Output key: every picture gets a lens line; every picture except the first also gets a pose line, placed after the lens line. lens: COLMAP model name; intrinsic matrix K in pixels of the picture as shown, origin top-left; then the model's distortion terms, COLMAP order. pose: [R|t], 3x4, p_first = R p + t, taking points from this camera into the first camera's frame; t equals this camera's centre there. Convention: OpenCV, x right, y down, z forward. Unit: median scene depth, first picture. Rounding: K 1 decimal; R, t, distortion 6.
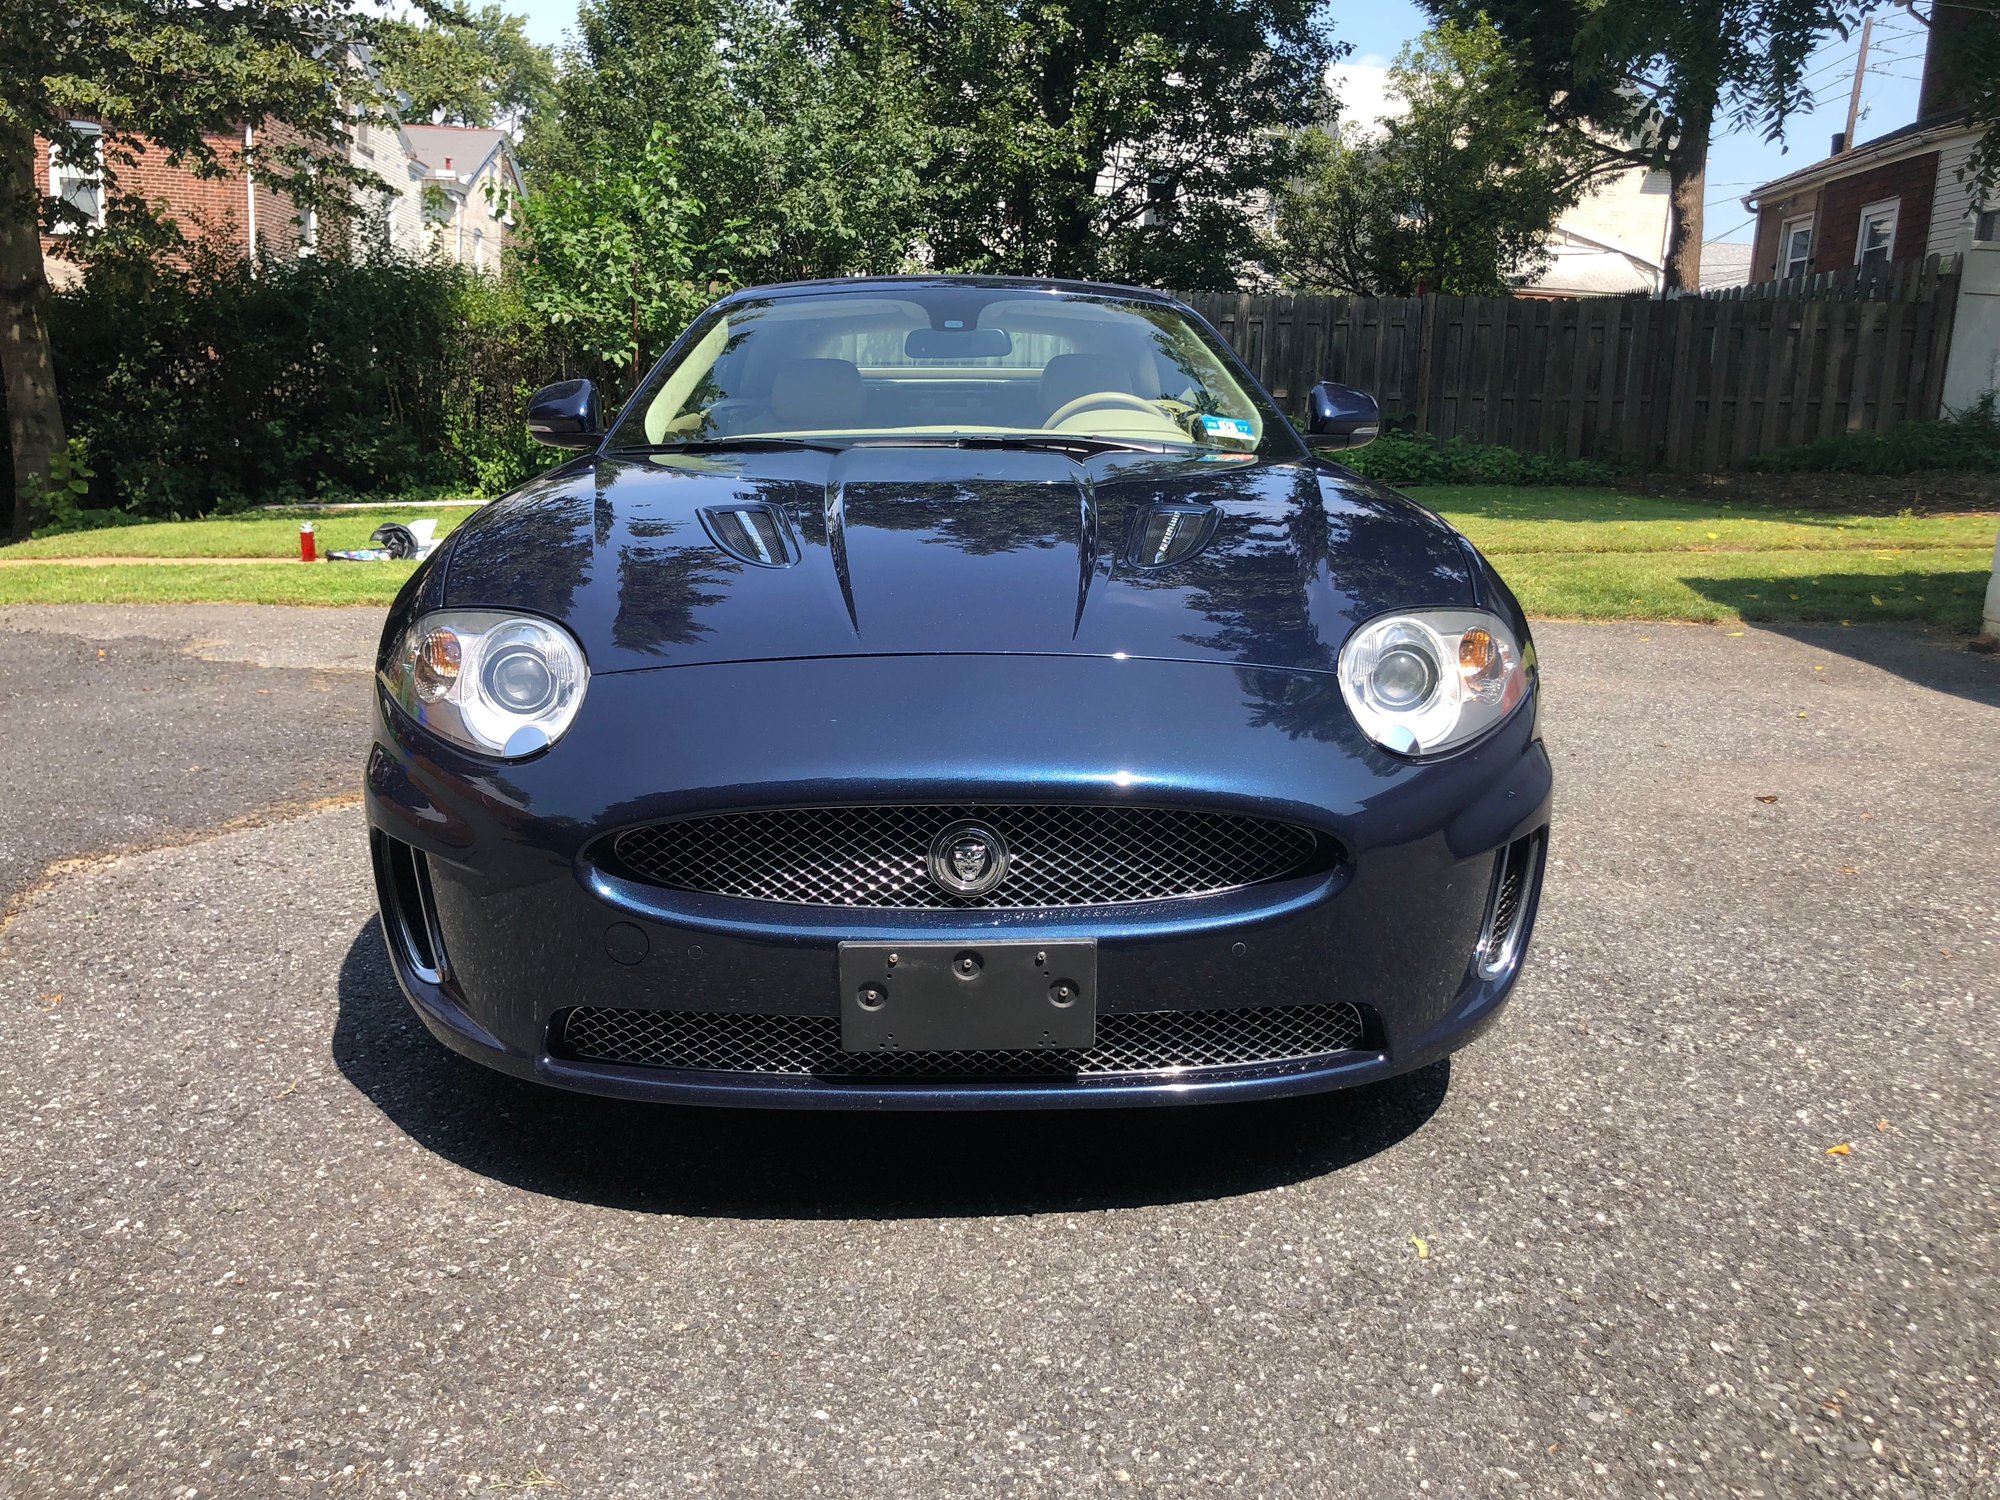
lens RADIAL K [[1642.2, 0, 998.7], [0, 1642.2, 753.2], [0, 0, 1]] dist [0.008185, 0.006718]
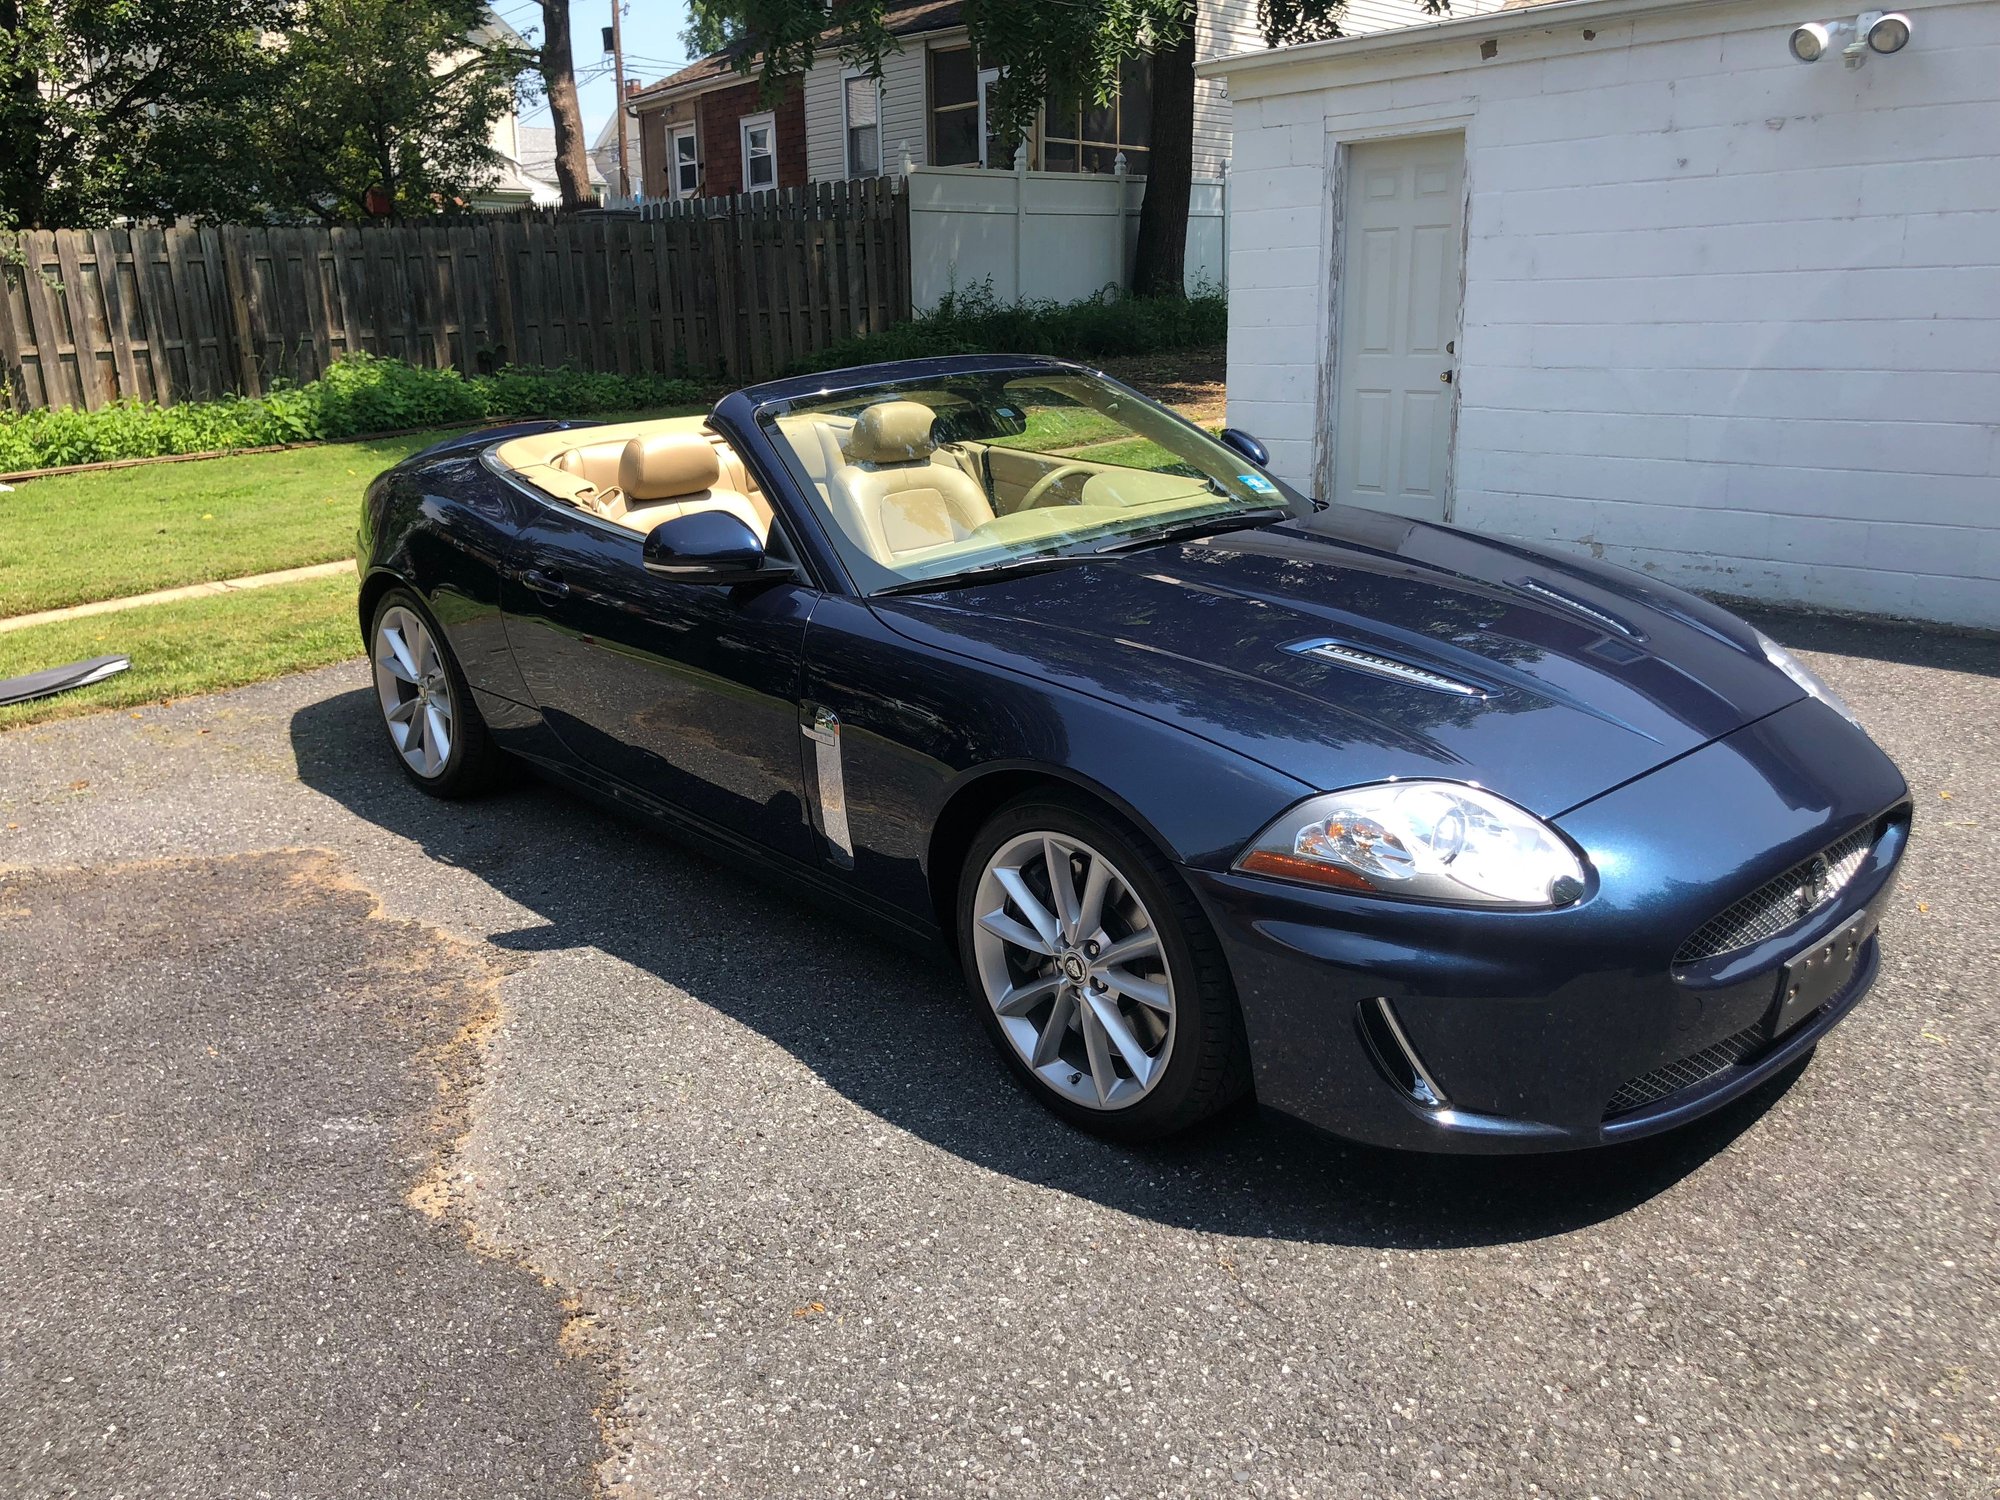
lens RADIAL K [[1642.2, 0, 994.3], [0, 1642.2, 757.3], [0, 0, 1]] dist [0.008185, 0.006718]
pose [[0.773513, -0.214679, 0.596314, -0.102802], [0.172942, 0.976673, 0.127280, -0.024927], [-0.609728, 0.004675, 0.792597, 0.024938]]
